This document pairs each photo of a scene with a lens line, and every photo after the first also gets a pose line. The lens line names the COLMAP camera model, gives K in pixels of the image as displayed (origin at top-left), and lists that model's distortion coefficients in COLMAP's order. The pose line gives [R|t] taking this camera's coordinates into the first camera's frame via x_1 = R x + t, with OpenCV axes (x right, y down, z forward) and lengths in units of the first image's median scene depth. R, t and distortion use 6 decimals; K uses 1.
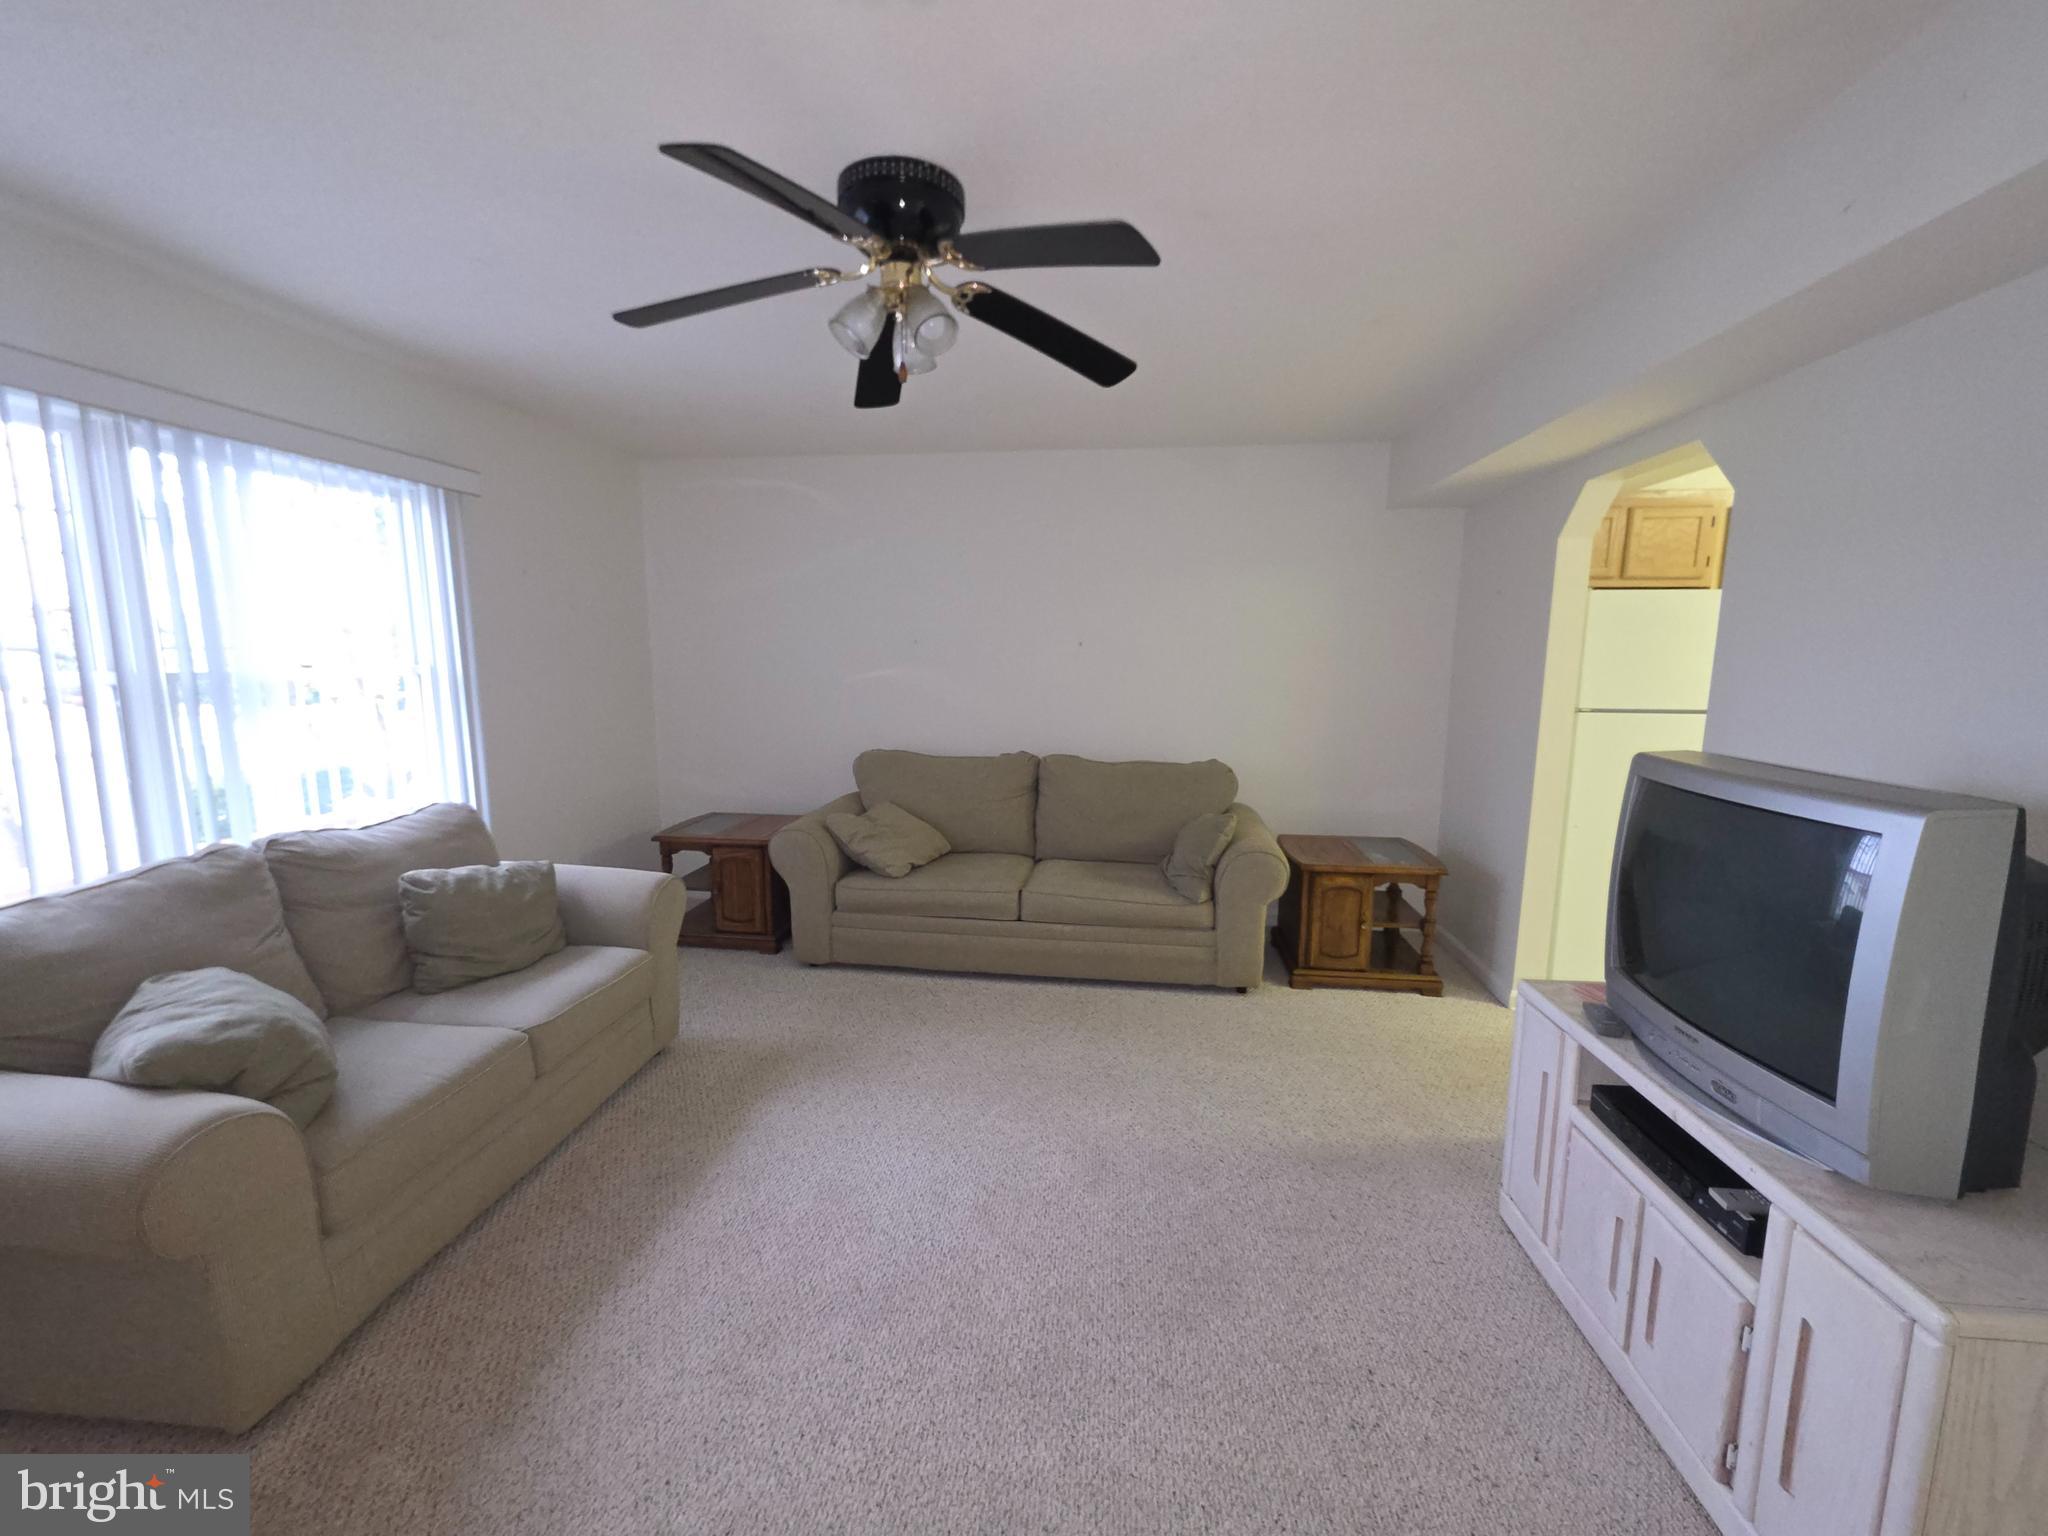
lens RADIAL K [[815.7, 0, 1021.1], [0, 815.7, 767.5], [0, 0, 1]] dist [0.000902, -0.000586]
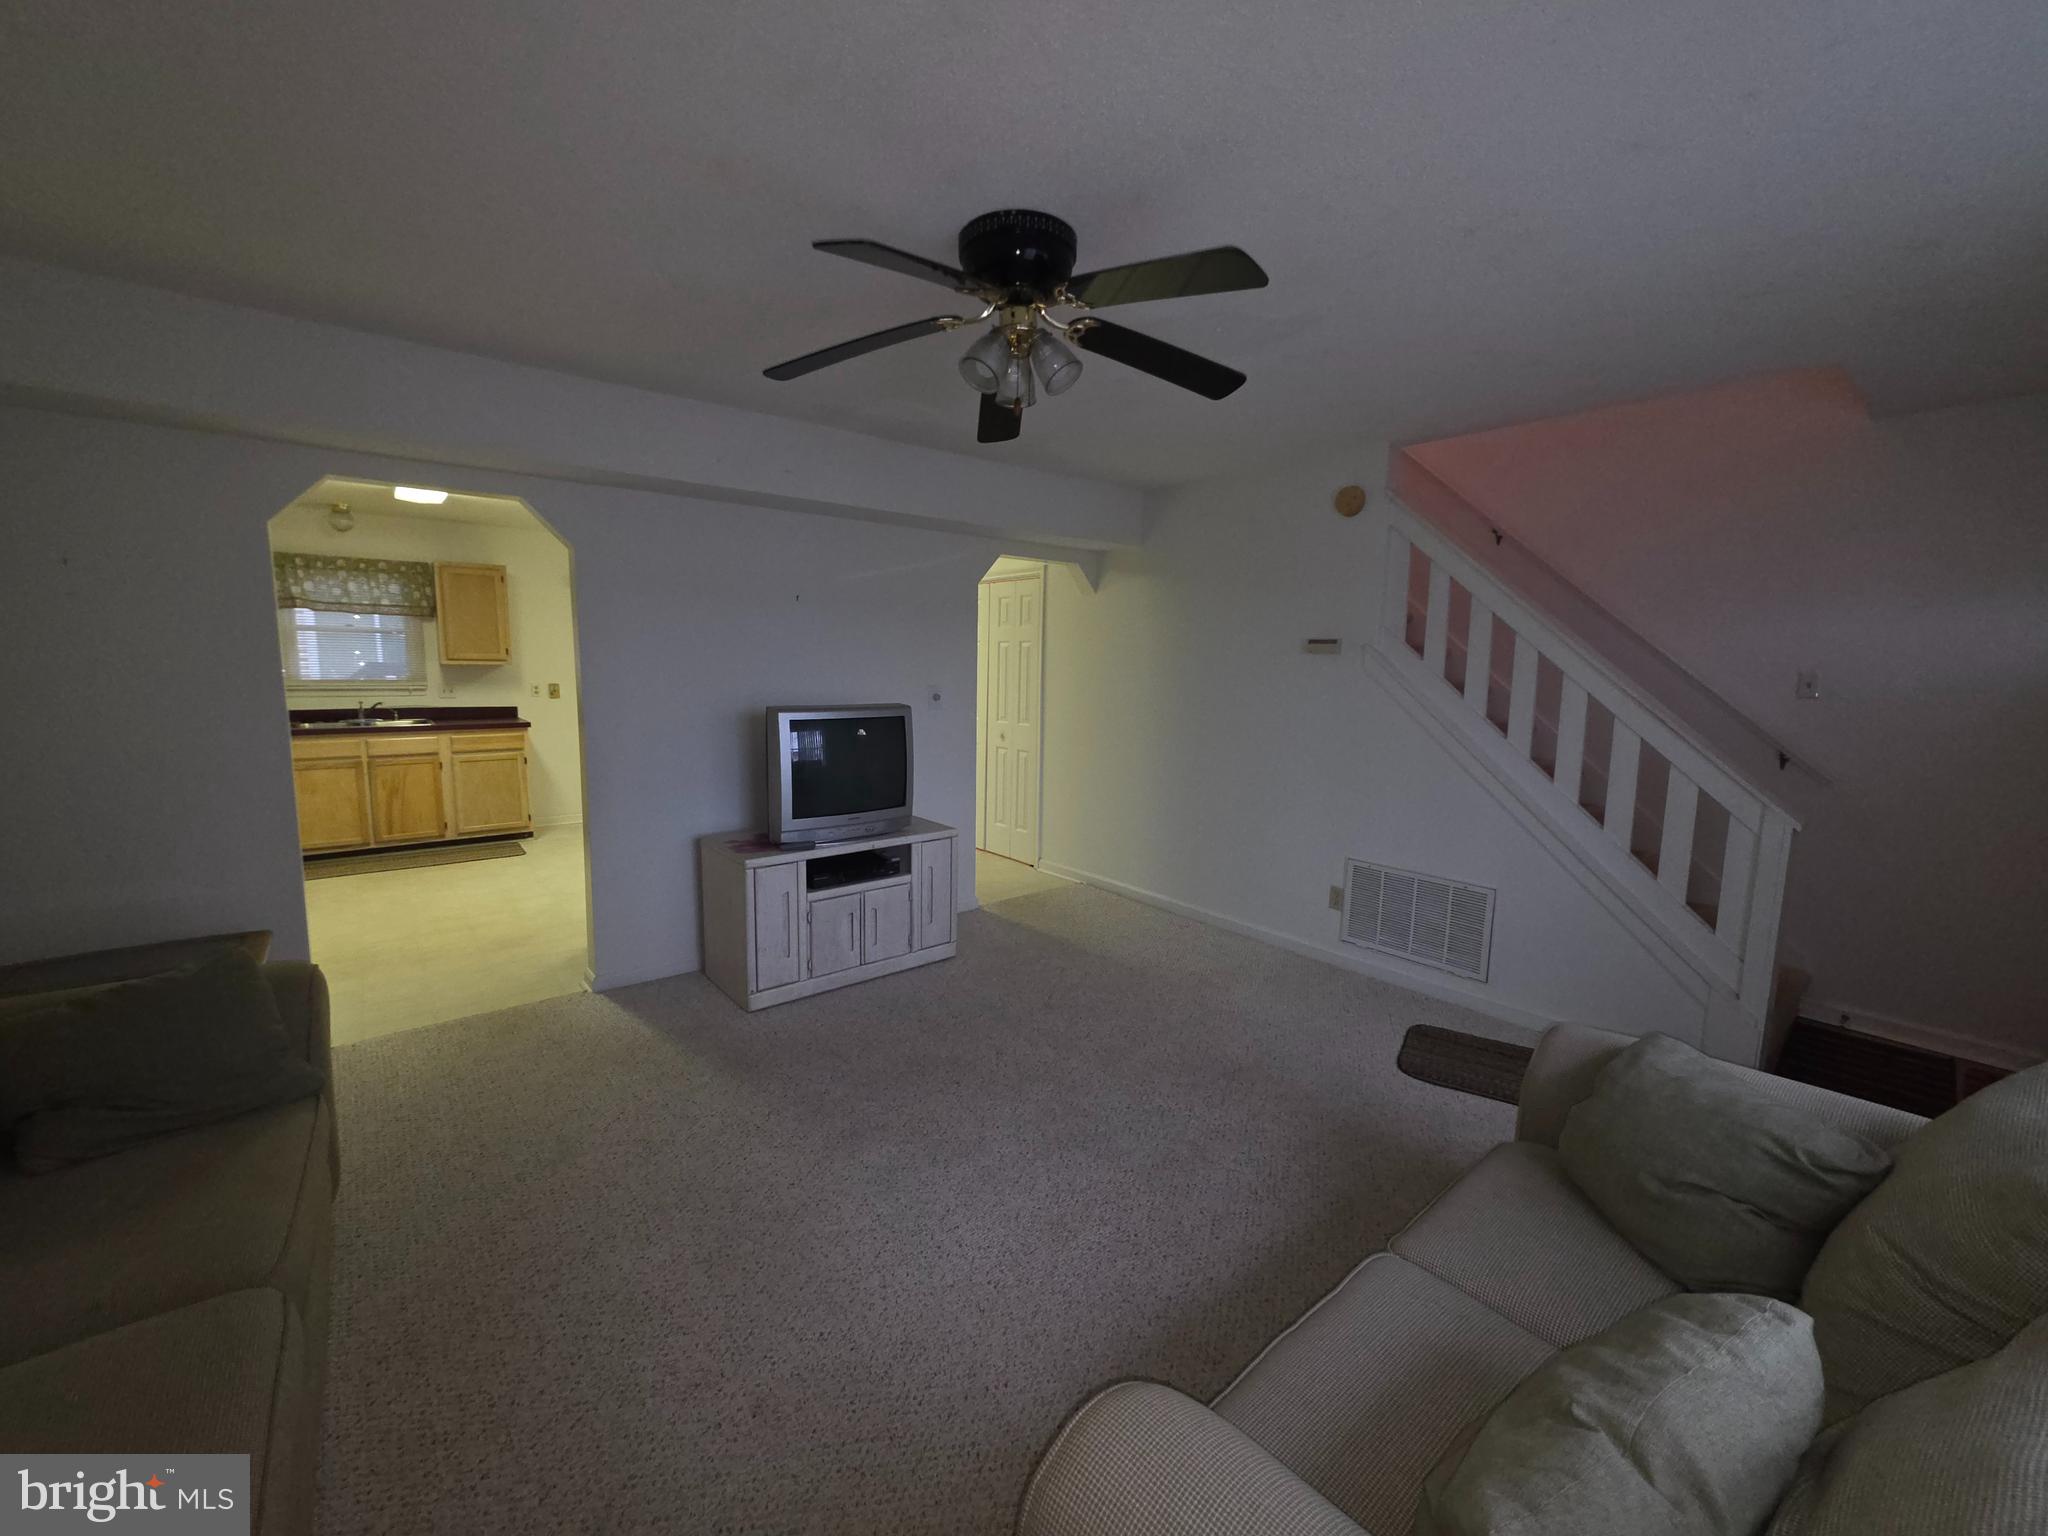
lens RADIAL K [[815.7, 0, 1021.2], [0, 815.7, 762.8], [0, 0, 1]] dist [0.000902, -0.000586]
pose [[-0.727104, -0.102618, 0.678815, -0.490976], [0.079635, 0.969484, 0.231860, -0.147889], [-0.681893, 0.222644, -0.696744, 0.976775]]
